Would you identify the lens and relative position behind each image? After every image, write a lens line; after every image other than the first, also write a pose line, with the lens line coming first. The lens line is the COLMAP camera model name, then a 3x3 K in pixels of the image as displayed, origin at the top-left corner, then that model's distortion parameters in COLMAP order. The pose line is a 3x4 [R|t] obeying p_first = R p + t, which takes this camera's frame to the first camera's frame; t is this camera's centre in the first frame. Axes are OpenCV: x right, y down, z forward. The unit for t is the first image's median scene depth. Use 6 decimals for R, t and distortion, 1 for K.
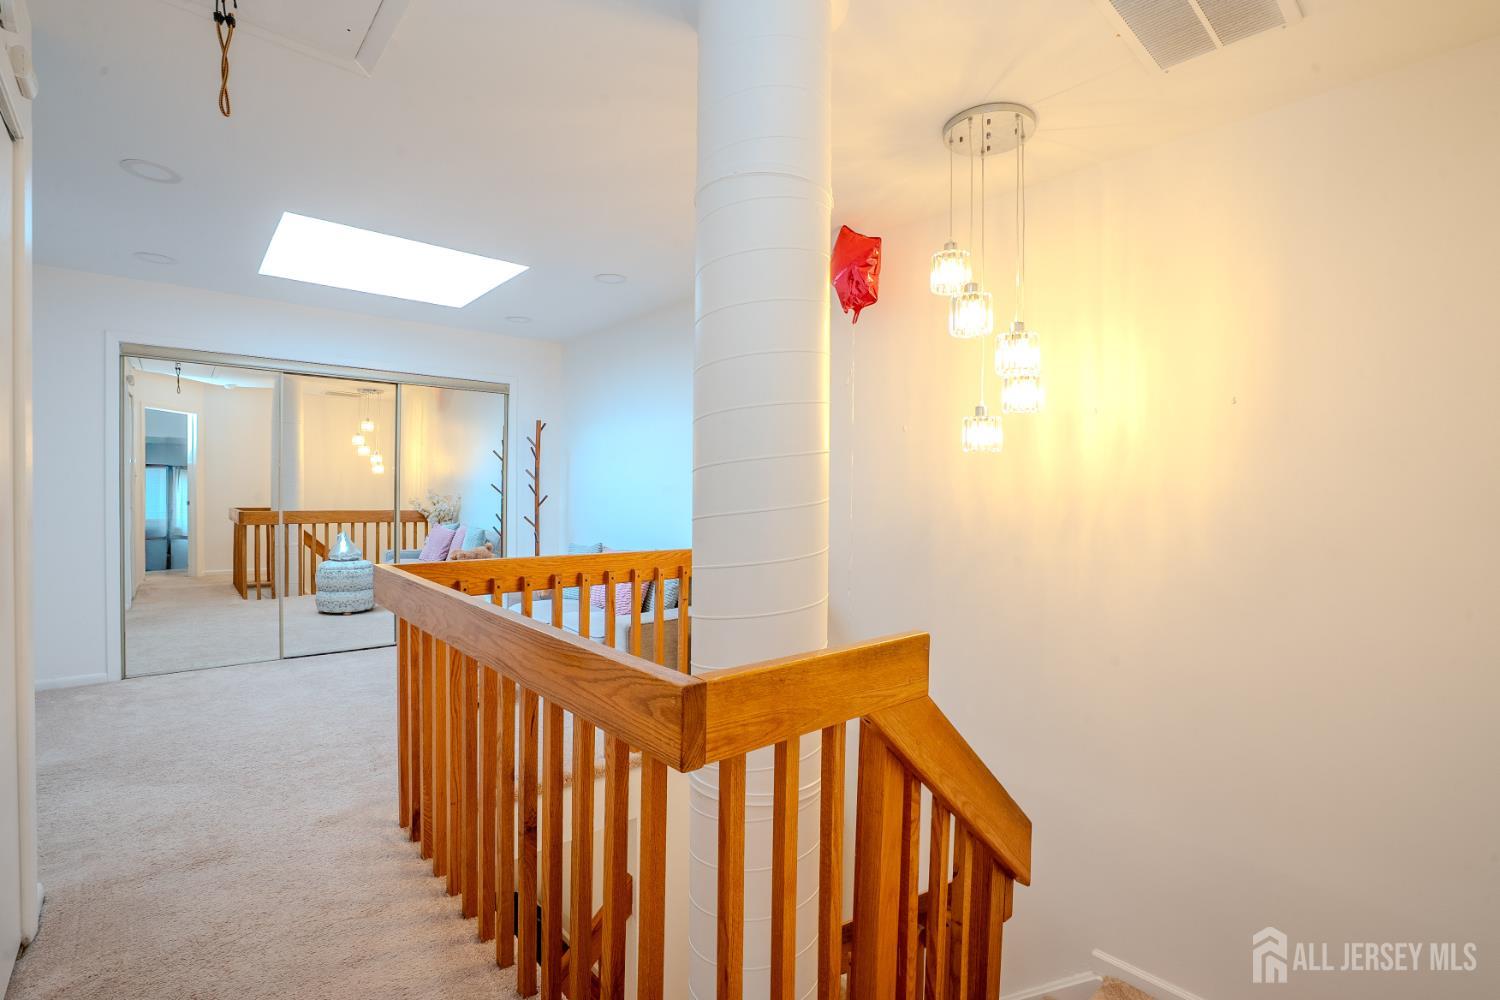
lens RADIAL K [[691.6, 0, 744.0], [0, 691.6, 501.8], [0, 0, 1]] dist [-0.056831, 0.024015]
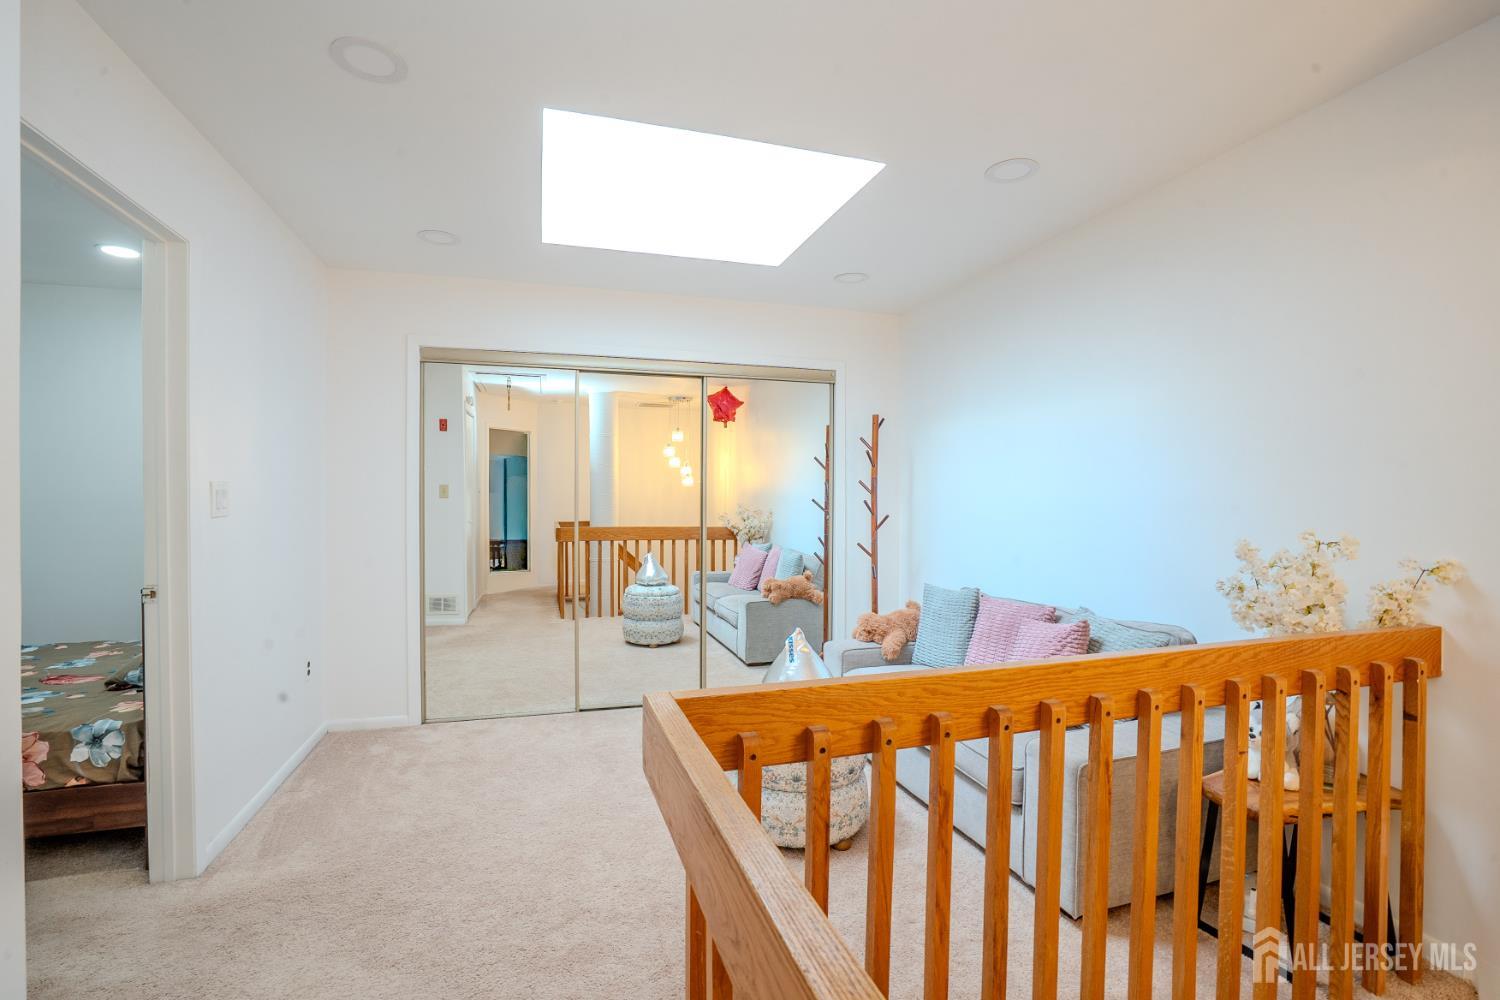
lens RADIAL K [[691.6, 0, 744.0], [0, 691.6, 501.8], [0, 0, 1]] dist [-0.056831, 0.024015]
pose [[0.913152, -0.004759, -0.407592, -0.110039], [0.000764, 0.999950, -0.009962, -0.014292], [0.407619, 0.008786, 0.913110, 0.228750]]
